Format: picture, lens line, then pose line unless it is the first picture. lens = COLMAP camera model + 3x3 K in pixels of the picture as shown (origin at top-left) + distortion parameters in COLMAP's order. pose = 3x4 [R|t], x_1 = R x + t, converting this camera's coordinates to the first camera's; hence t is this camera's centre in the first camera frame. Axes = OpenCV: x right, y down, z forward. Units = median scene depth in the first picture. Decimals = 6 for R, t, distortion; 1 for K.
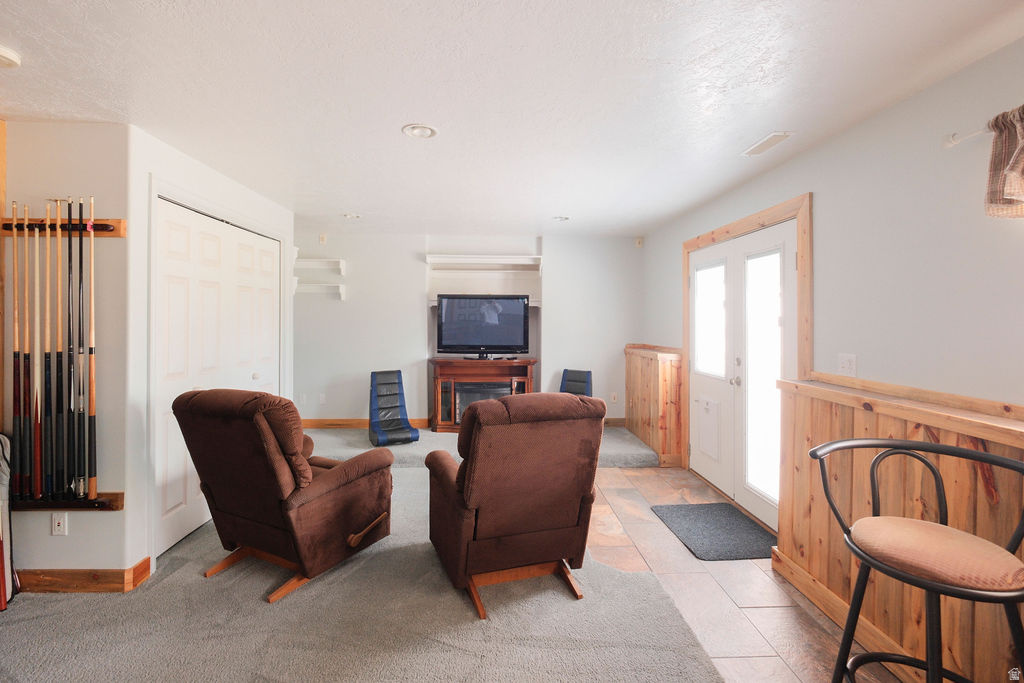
lens RADIAL K [[490.0, 0, 510.1], [0, 490.0, 326.6], [0, 0, 1]] dist [0.002336, 0.000543]
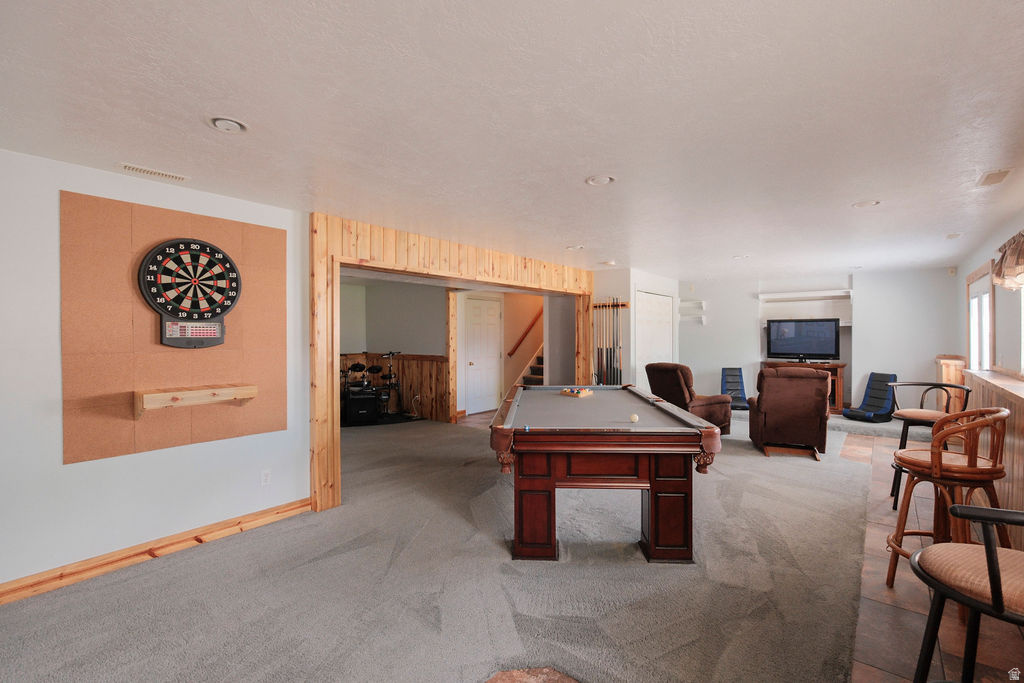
lens RADIAL K [[490.0, 0, 510.1], [0, 490.0, 326.6], [0, 0, 1]] dist [0.002336, 0.000543]
pose [[0.770408, -0.016890, -0.637327, 0.219286], [-0.004792, 0.999467, -0.032280, 0.009655], [0.637533, 0.027923, 0.769917, -0.725190]]
